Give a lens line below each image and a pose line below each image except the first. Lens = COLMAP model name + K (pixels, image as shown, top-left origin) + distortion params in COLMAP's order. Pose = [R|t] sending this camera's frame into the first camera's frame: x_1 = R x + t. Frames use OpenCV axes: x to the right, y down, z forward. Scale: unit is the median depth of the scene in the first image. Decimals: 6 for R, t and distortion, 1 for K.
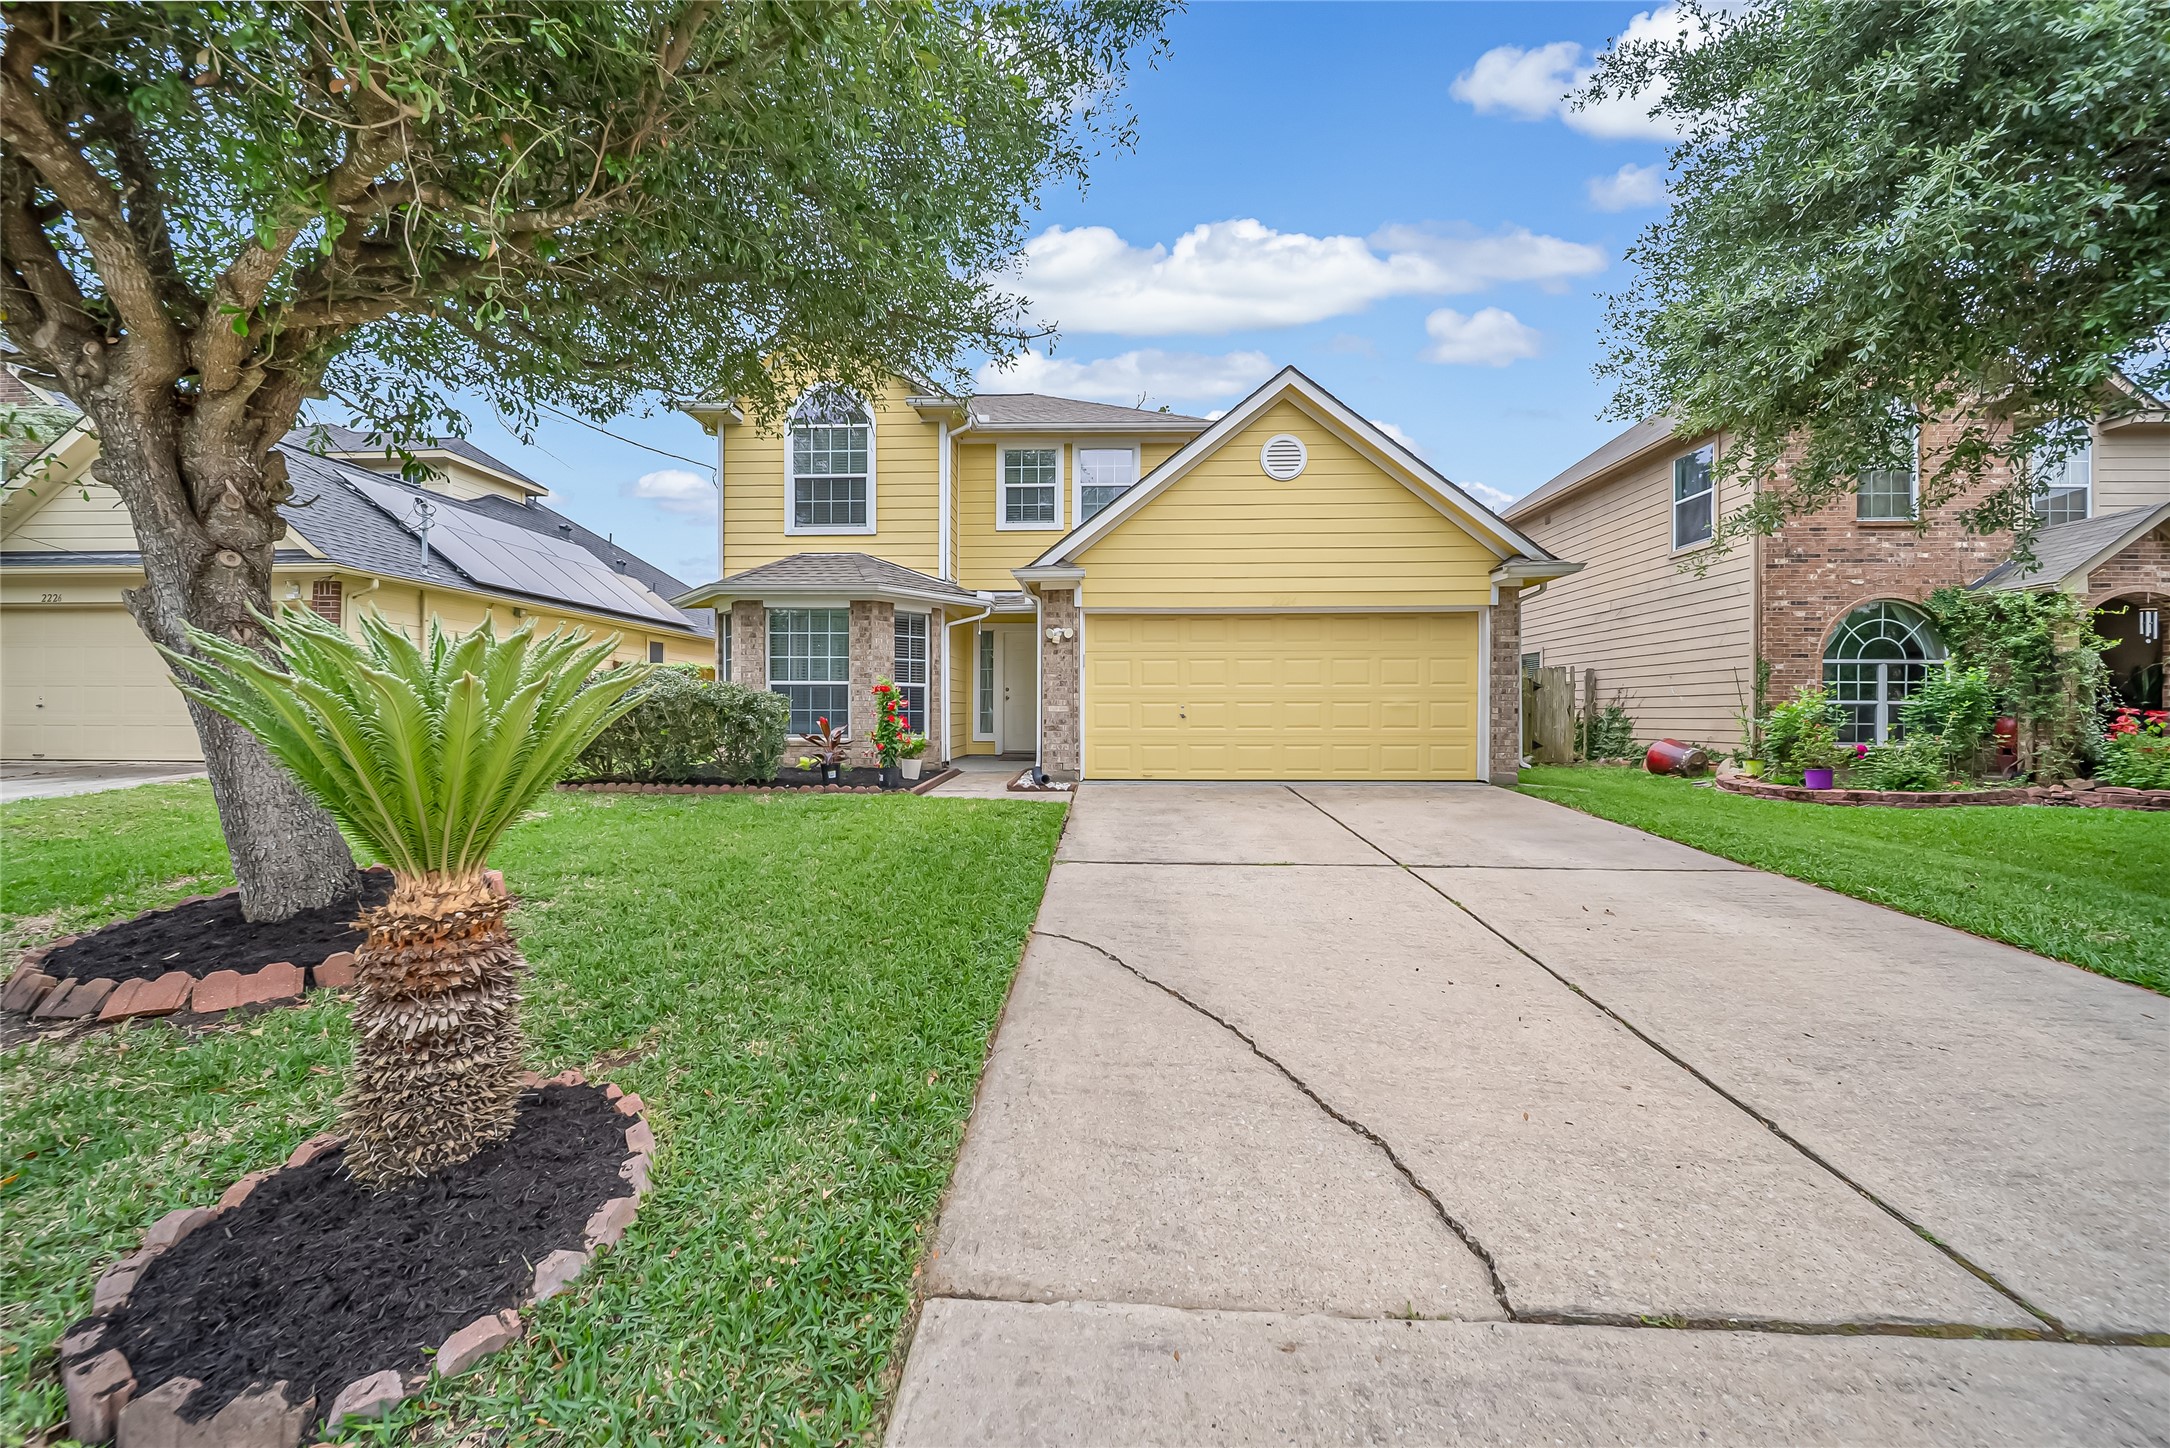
lens RADIAL K [[776.9, 0, 1088.6], [0, 776.9, 720.2], [0, 0, 1]] dist [-0.003070, -0.000226]
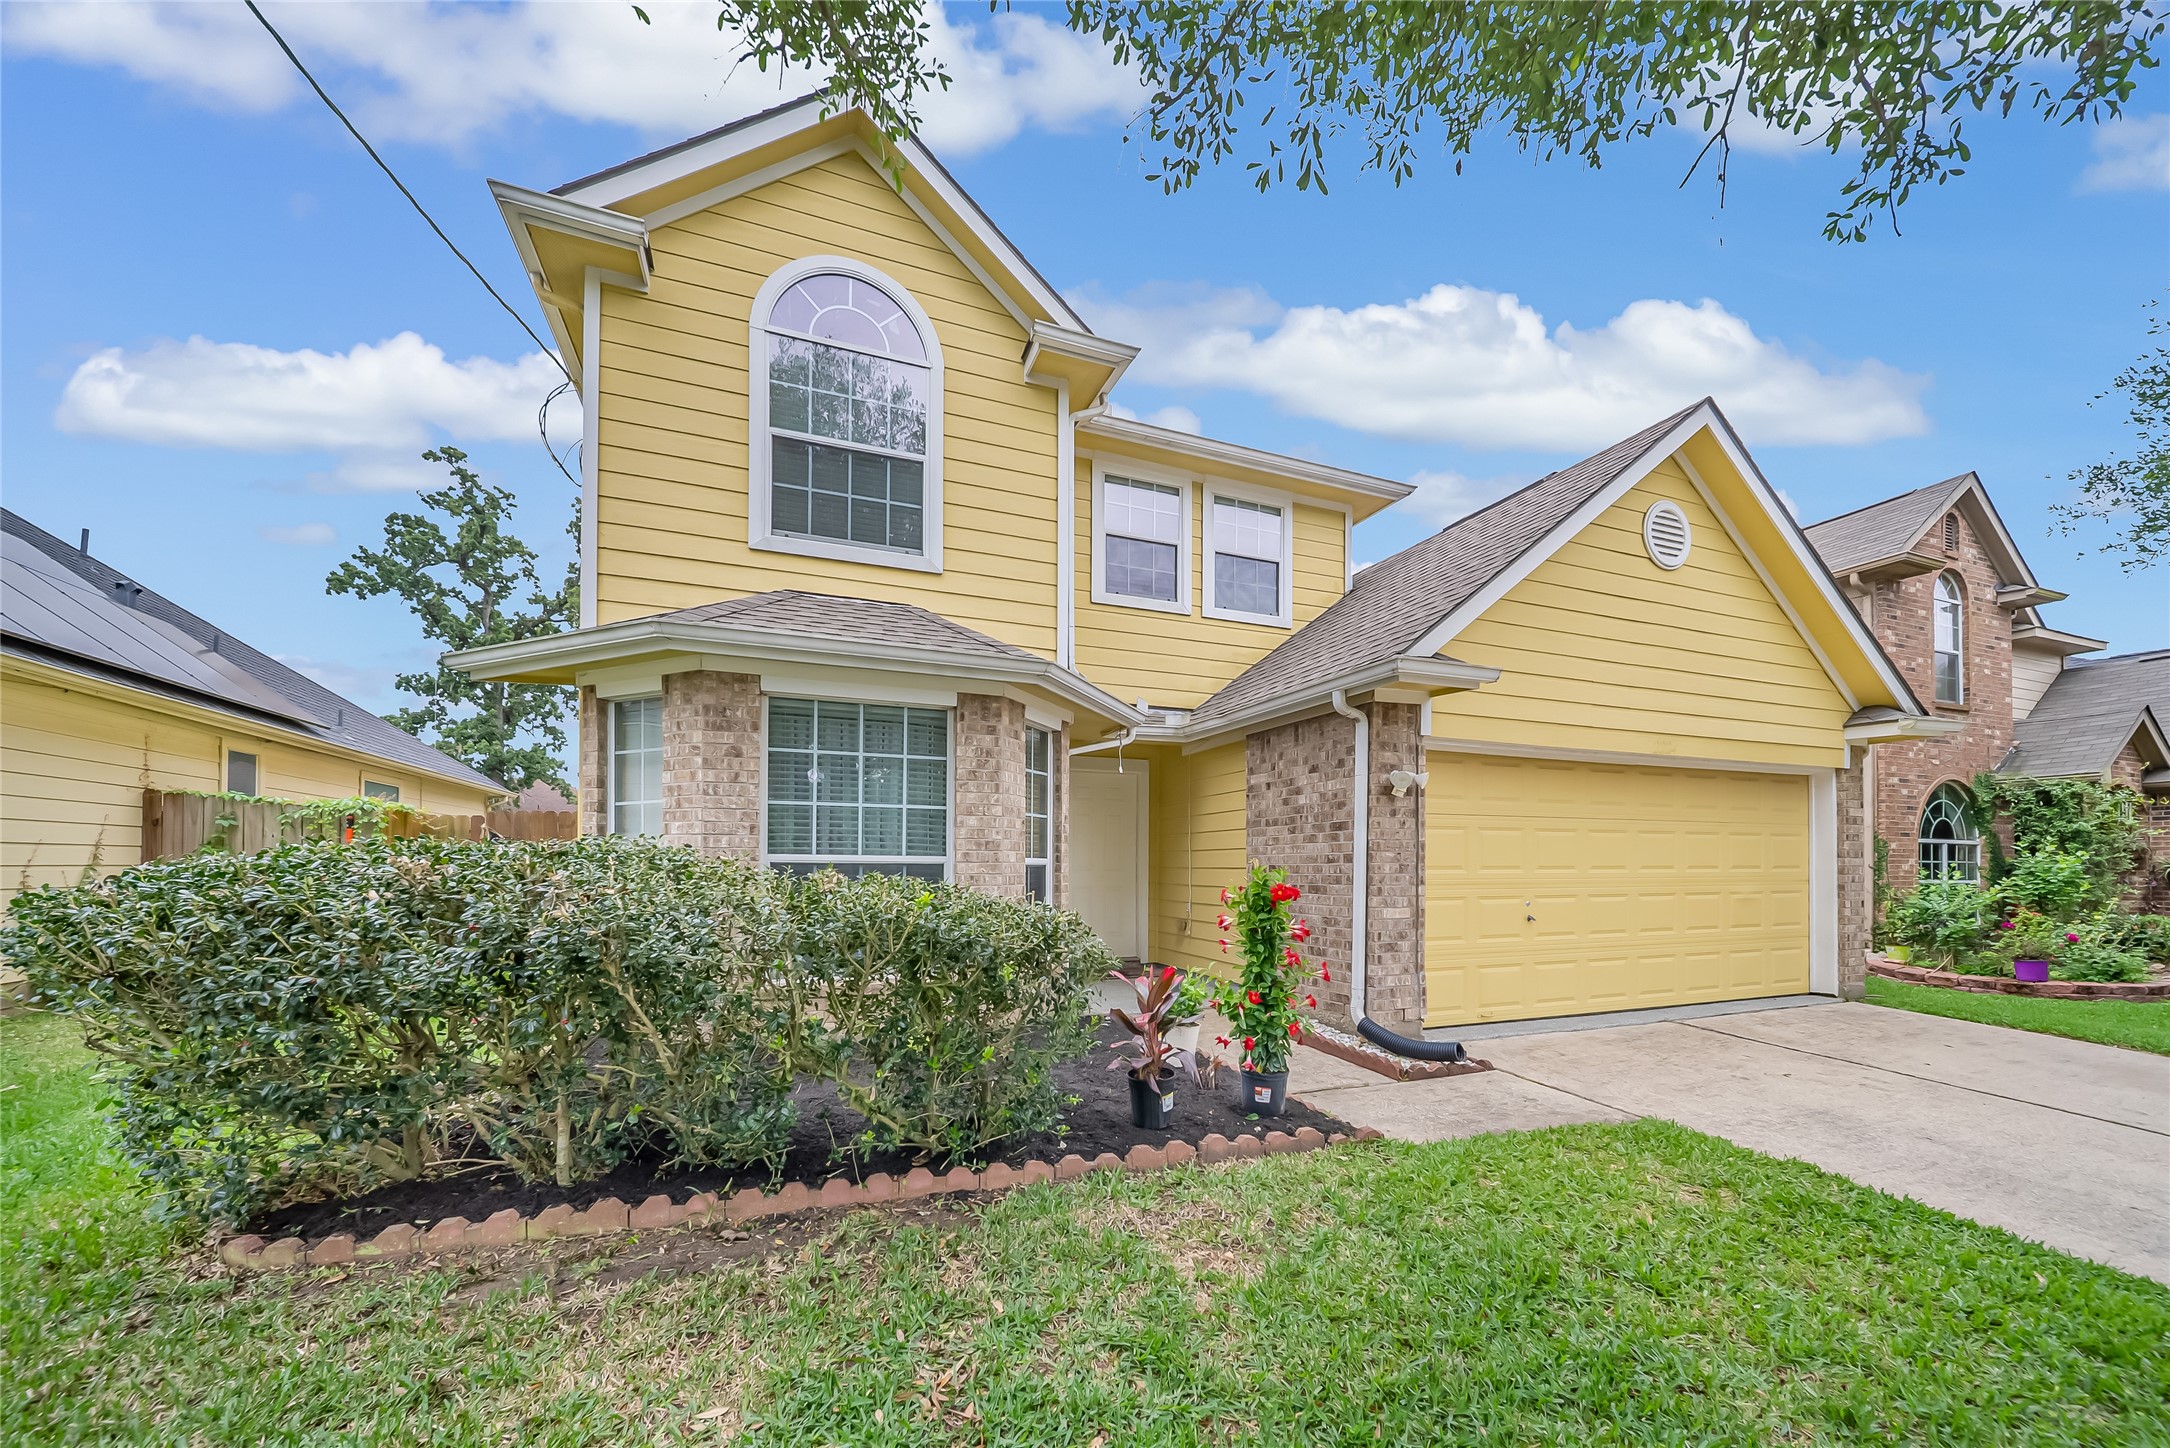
lens RADIAL K [[798.3, 0, 1086.6], [0, 798.3, 856.1], [0, 0, 1]] dist [-0.001058, -0.000106]
pose [[0.913872, 0.004978, 0.405972, -0.432918], [-0.000677, 0.999942, -0.010739, -0.044664], [-0.406002, 0.009539, 0.913822, 0.500849]]
